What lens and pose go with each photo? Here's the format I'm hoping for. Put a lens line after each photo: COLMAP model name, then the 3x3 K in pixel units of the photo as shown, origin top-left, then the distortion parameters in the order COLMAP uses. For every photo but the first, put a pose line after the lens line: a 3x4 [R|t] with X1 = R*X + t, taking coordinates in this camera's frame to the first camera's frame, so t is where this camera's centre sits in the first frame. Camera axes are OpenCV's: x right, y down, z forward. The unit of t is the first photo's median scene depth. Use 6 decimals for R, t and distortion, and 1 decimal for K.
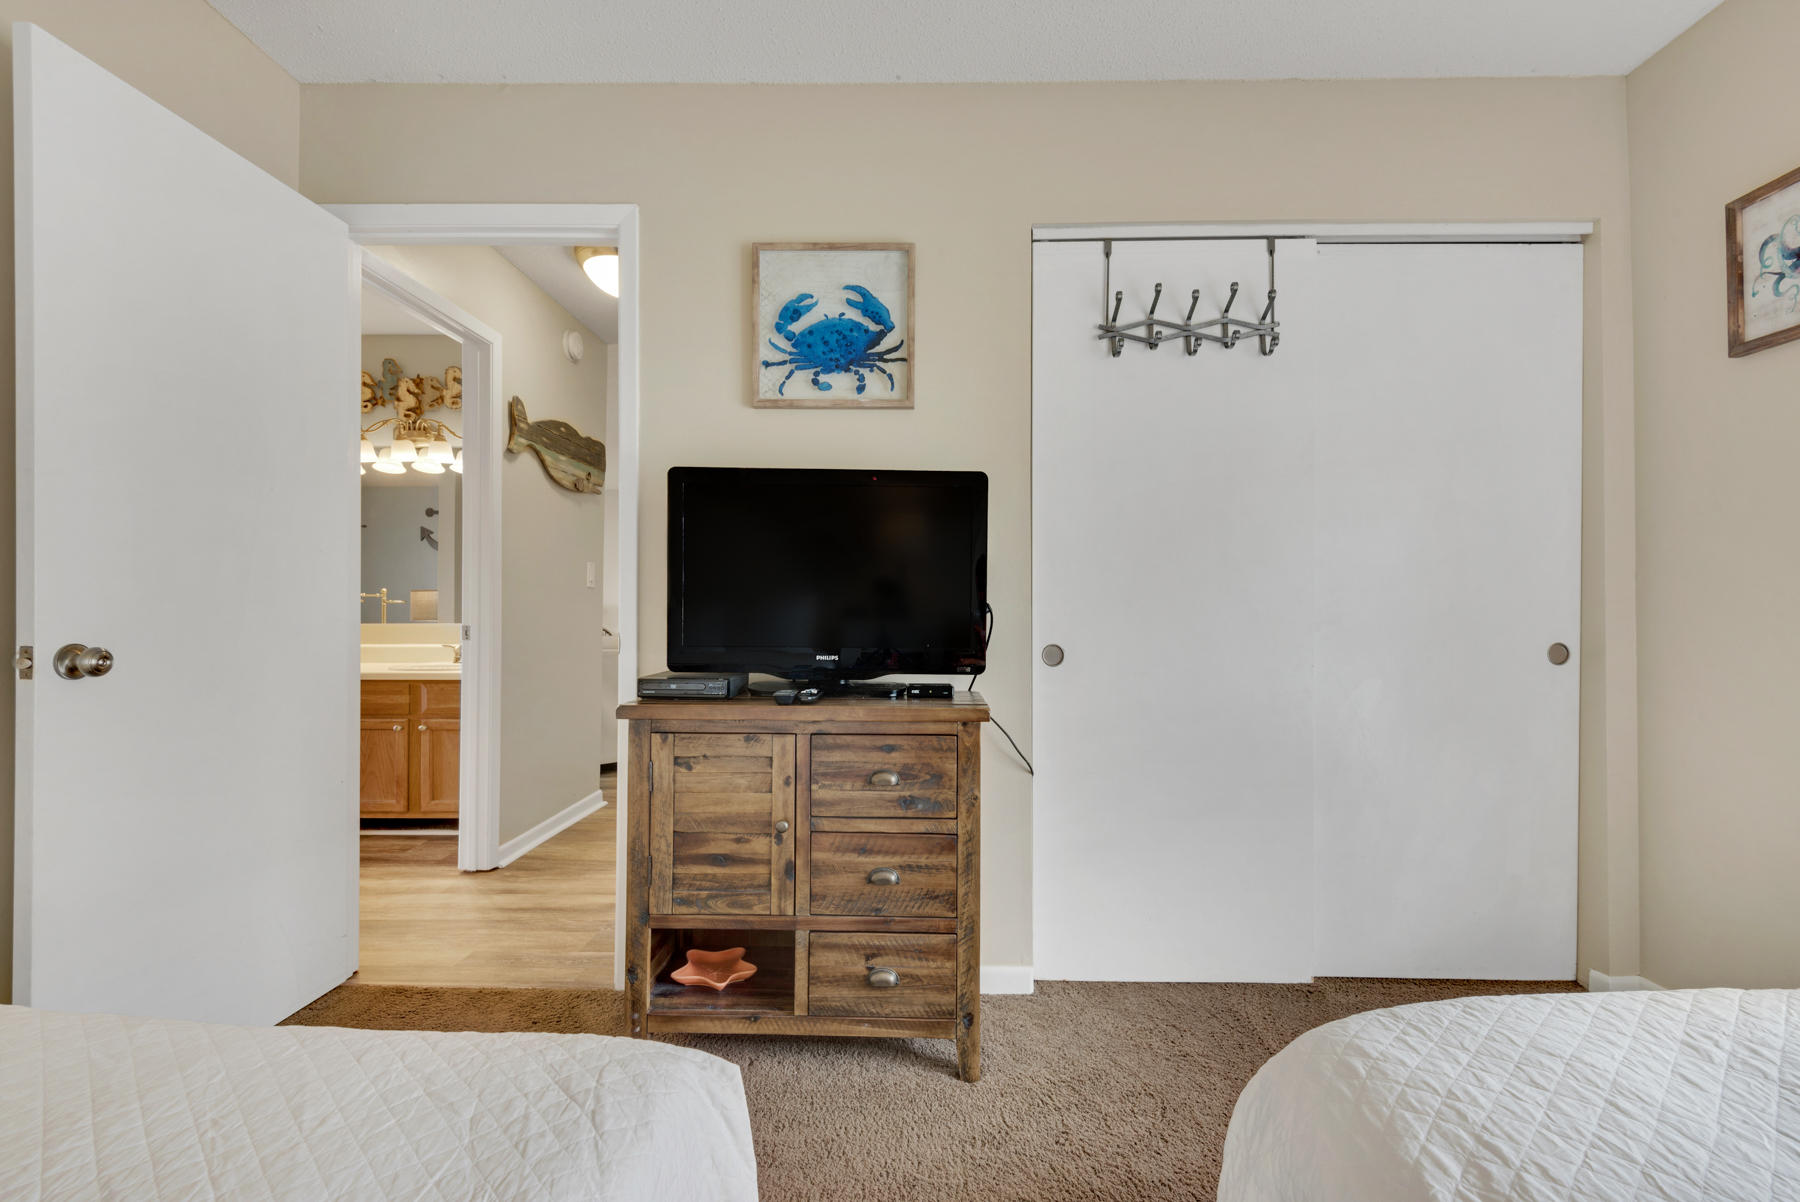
lens RADIAL K [[807.1, 0, 902.6], [0, 807.1, 607.0], [0, 0, 1]] dist [0.038513, -0.023381]
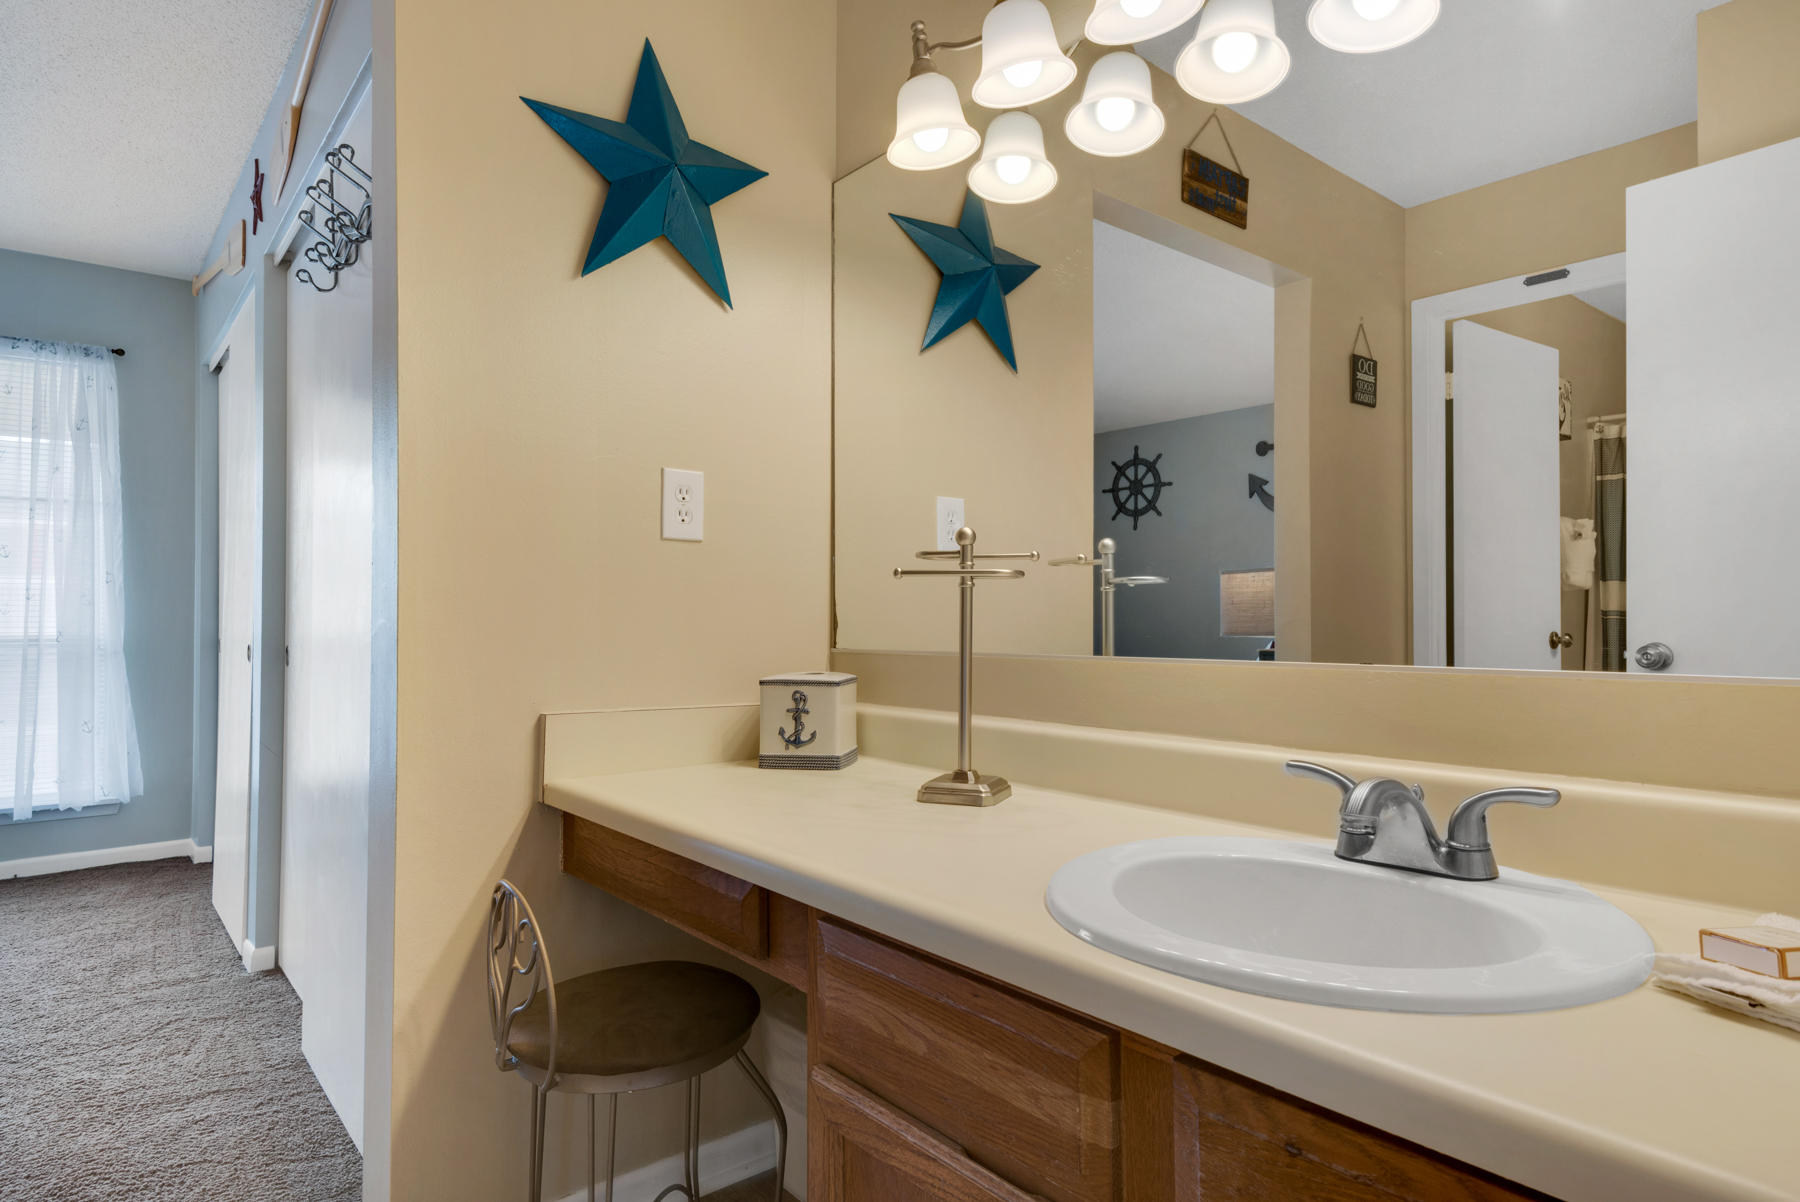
lens RADIAL K [[1030.6, 0, 900.0], [0, 1030.6, 601.0], [0, 0, 1]] dist [-0.001302, -0.000112]
pose [[0.644776, -0.012401, -0.764271, -0.174904], [0.006979, 0.999922, -0.010336, 0.001724], [0.764340, 0.001330, 0.644813, 0.310300]]
